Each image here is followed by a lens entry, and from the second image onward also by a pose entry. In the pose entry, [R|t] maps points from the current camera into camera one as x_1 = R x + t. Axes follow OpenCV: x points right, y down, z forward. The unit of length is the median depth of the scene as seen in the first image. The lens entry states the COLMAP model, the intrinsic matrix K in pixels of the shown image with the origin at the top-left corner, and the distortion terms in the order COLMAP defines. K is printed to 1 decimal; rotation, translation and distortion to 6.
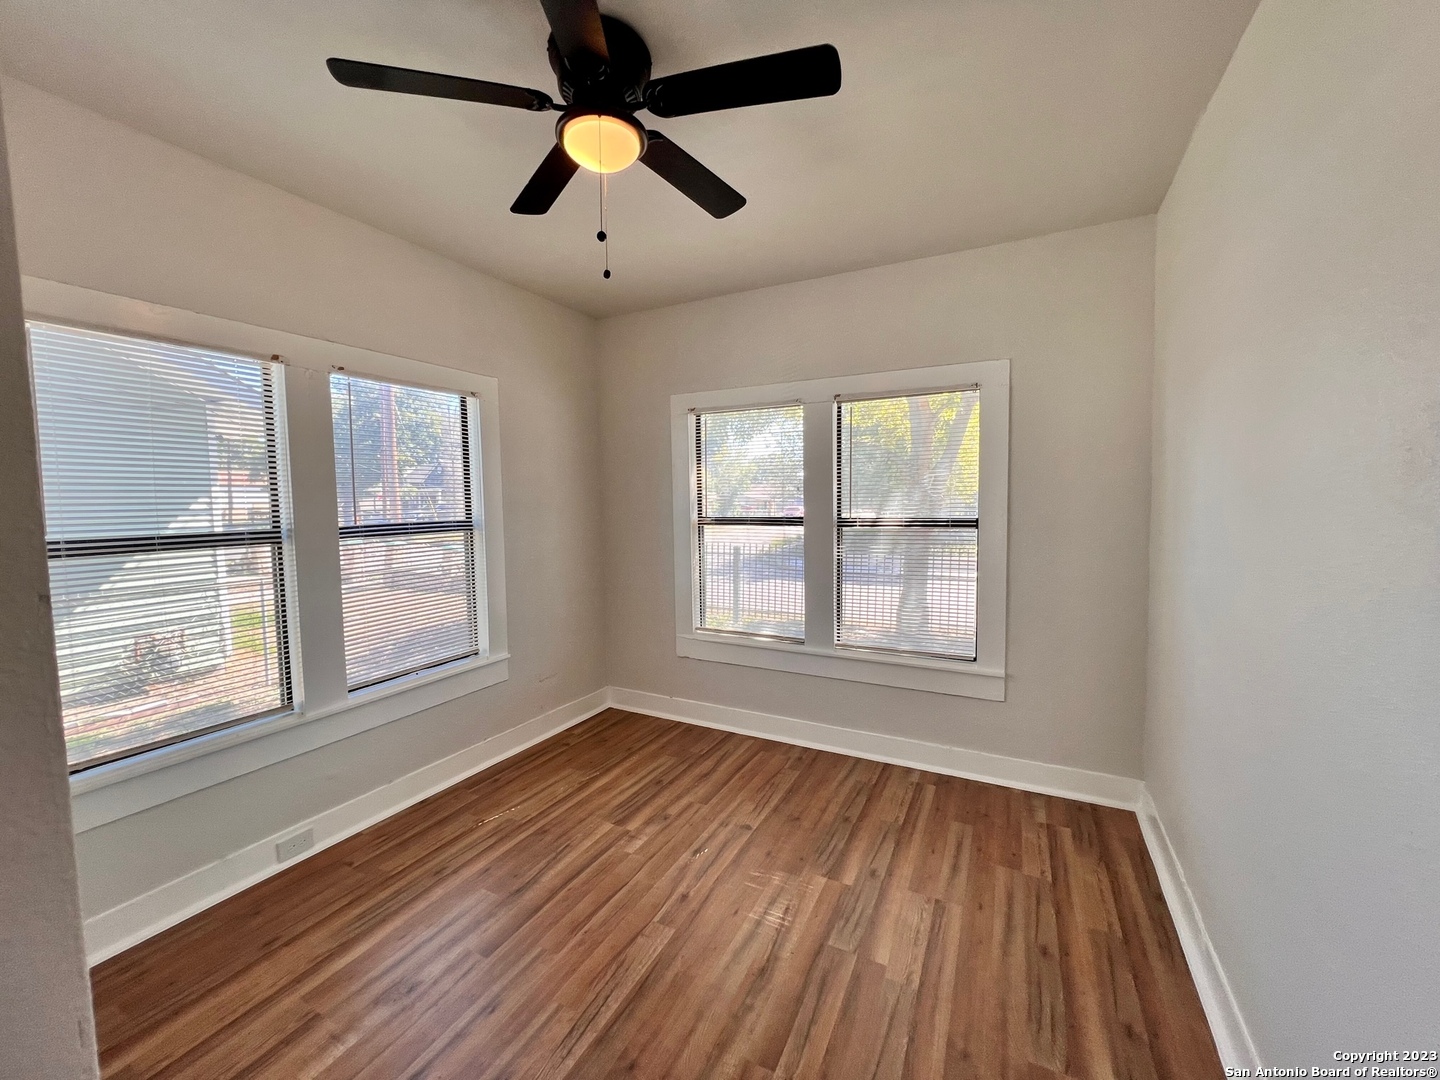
lens RADIAL K [[576.6, 0, 714.1], [0, 576.6, 535.4], [0, 0, 1]] dist [-0.001119, 0.000537]
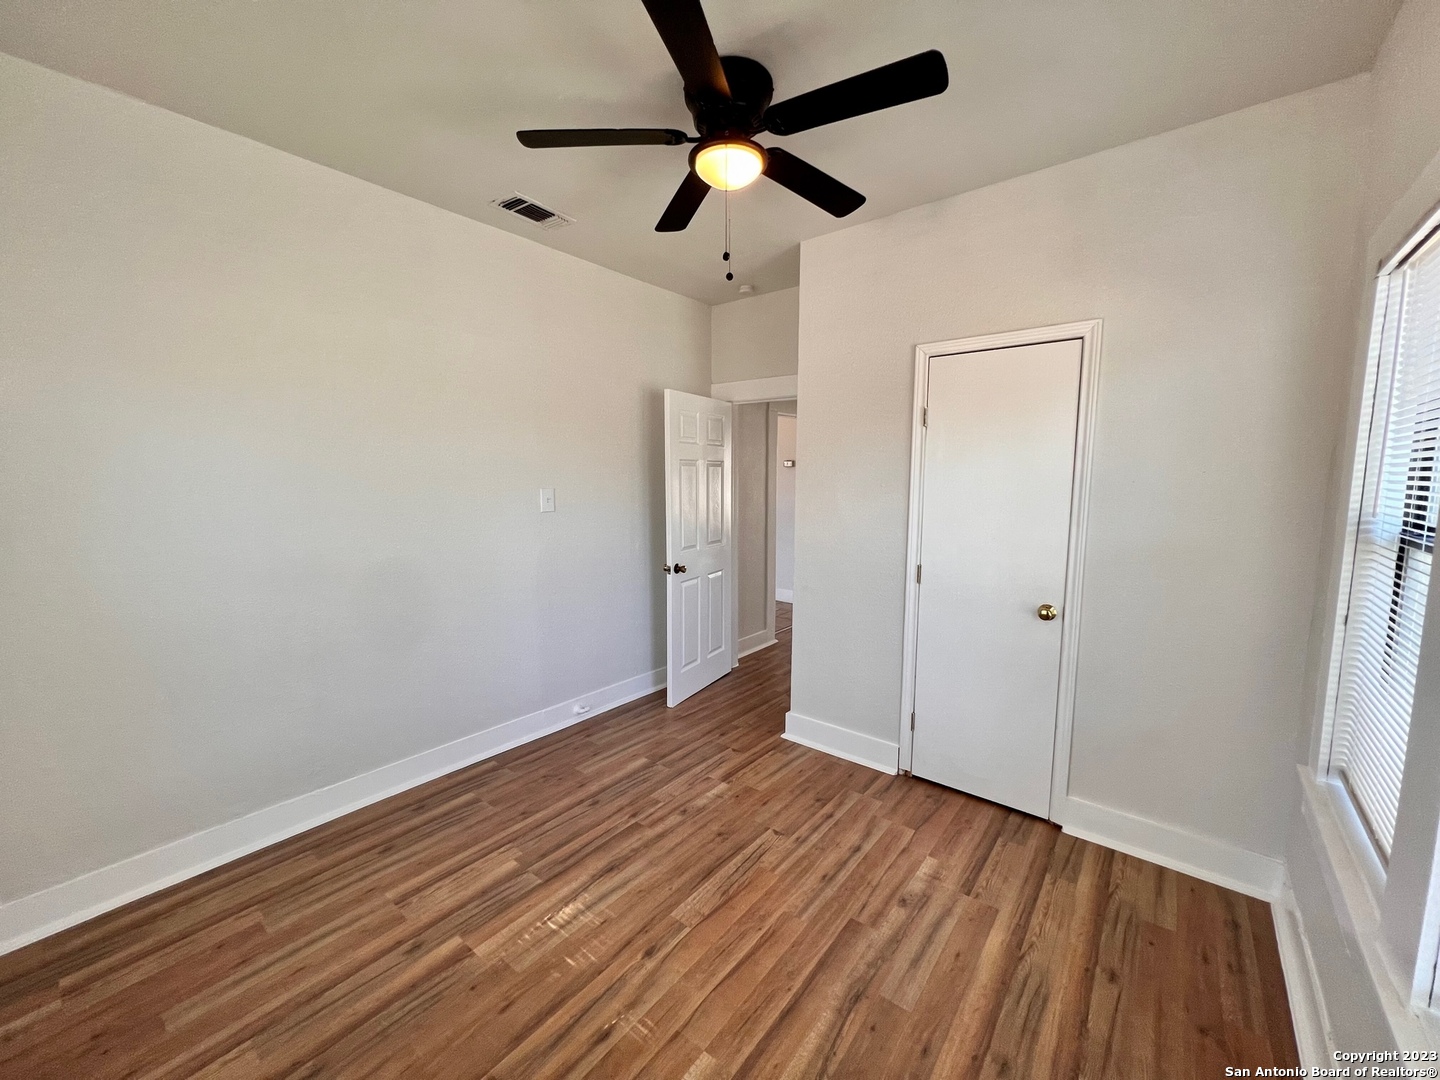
lens RADIAL K [[576.6, 0, 714.1], [0, 576.6, 535.4], [0, 0, 1]] dist [-0.001119, 0.000537]
pose [[-0.980884, -0.011710, 0.194242, -0.311171], [0.022125, 0.985004, 0.171106, -0.121435], [-0.193333, 0.172133, -0.965915, 1.746663]]
